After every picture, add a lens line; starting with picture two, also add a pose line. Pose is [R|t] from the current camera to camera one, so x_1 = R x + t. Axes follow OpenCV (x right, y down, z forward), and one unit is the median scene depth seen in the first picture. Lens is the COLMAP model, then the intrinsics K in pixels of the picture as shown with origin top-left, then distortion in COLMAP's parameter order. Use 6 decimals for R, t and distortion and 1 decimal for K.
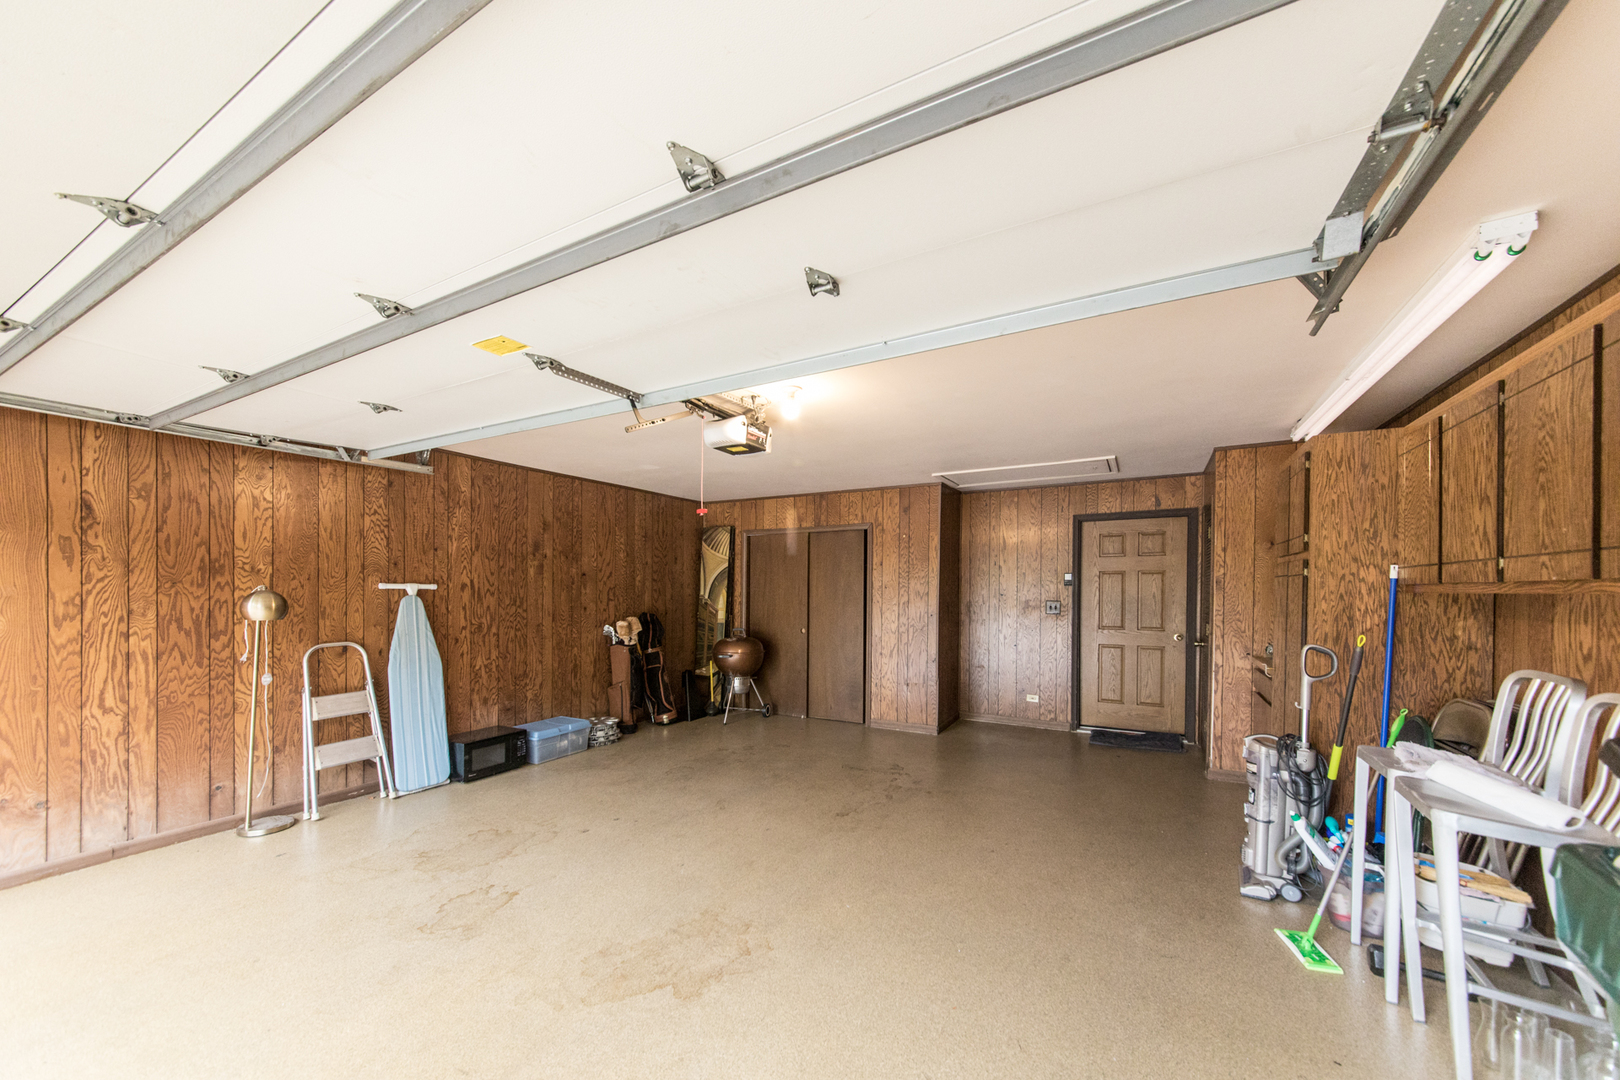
lens RADIAL K [[587.9, 0, 821.0], [0, 587.9, 589.4], [0, 0, 1]] dist [0.000200, 0.000009]
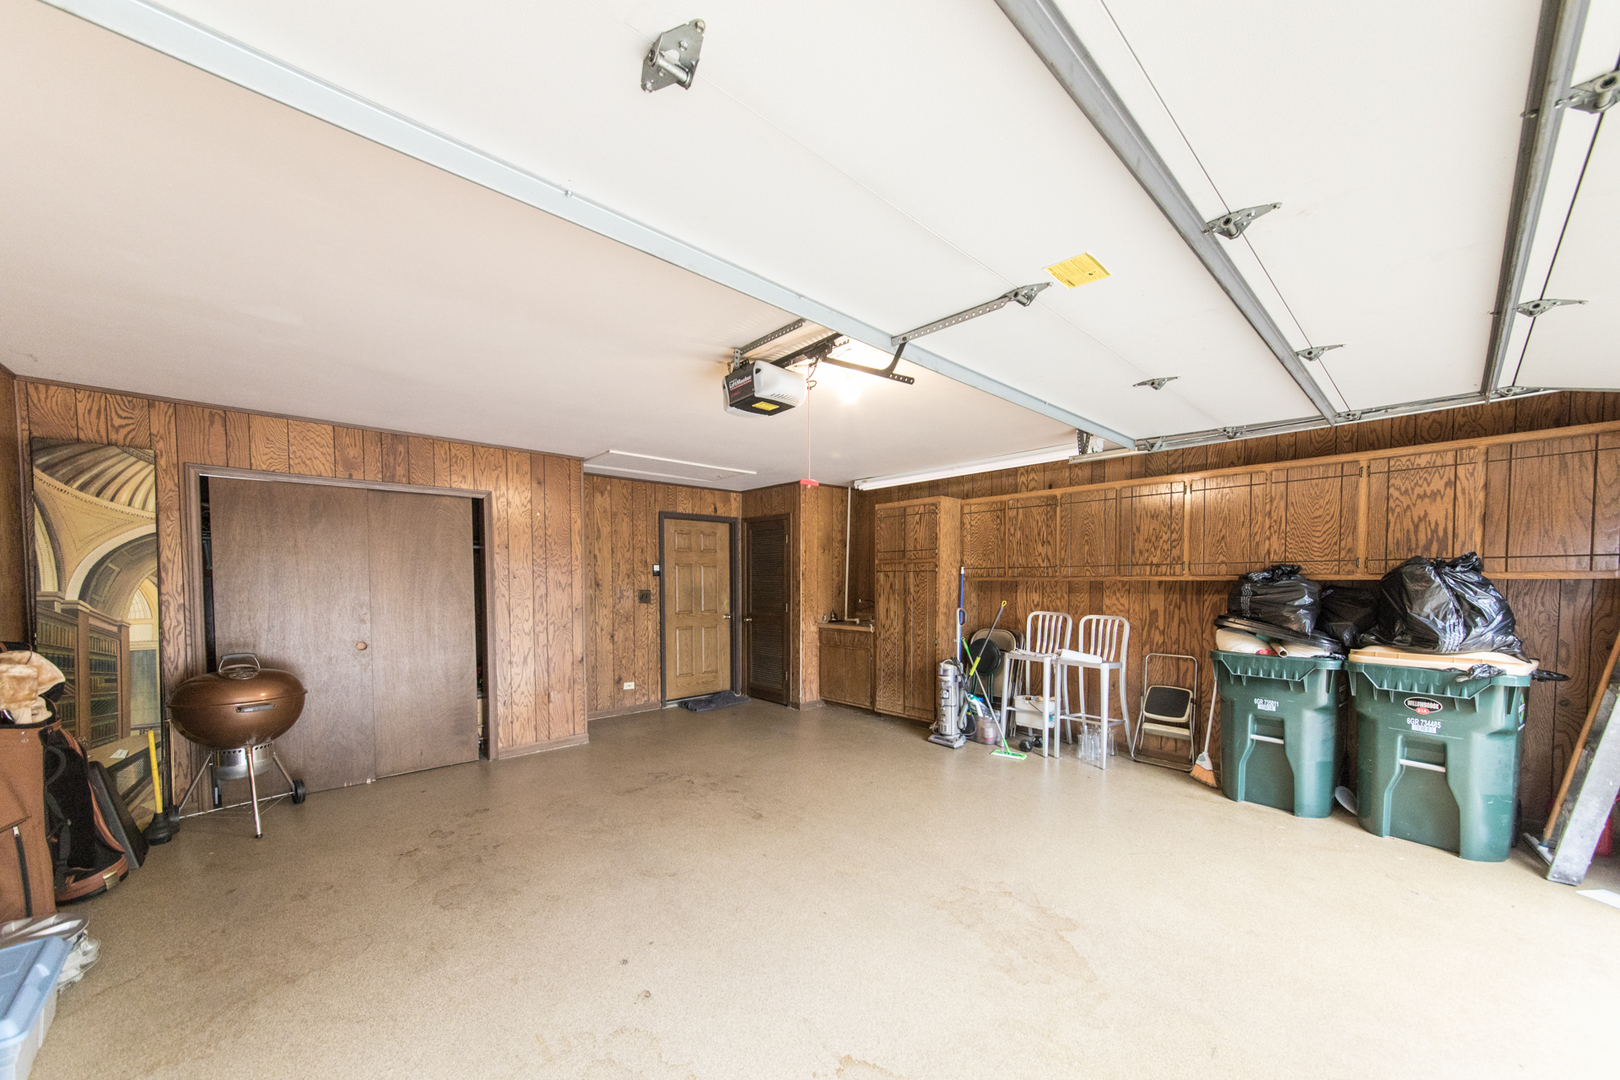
lens RADIAL K [[587.9, 0, 799.0], [0, 587.9, 602.0], [0, 0, 1]] dist [0.000200, 0.000009]
pose [[0.331440, -0.036811, 0.942758, -0.516486], [0.001141, 0.999253, 0.038616, -0.000015], [-0.943476, -0.011723, 0.331234, 0.392032]]
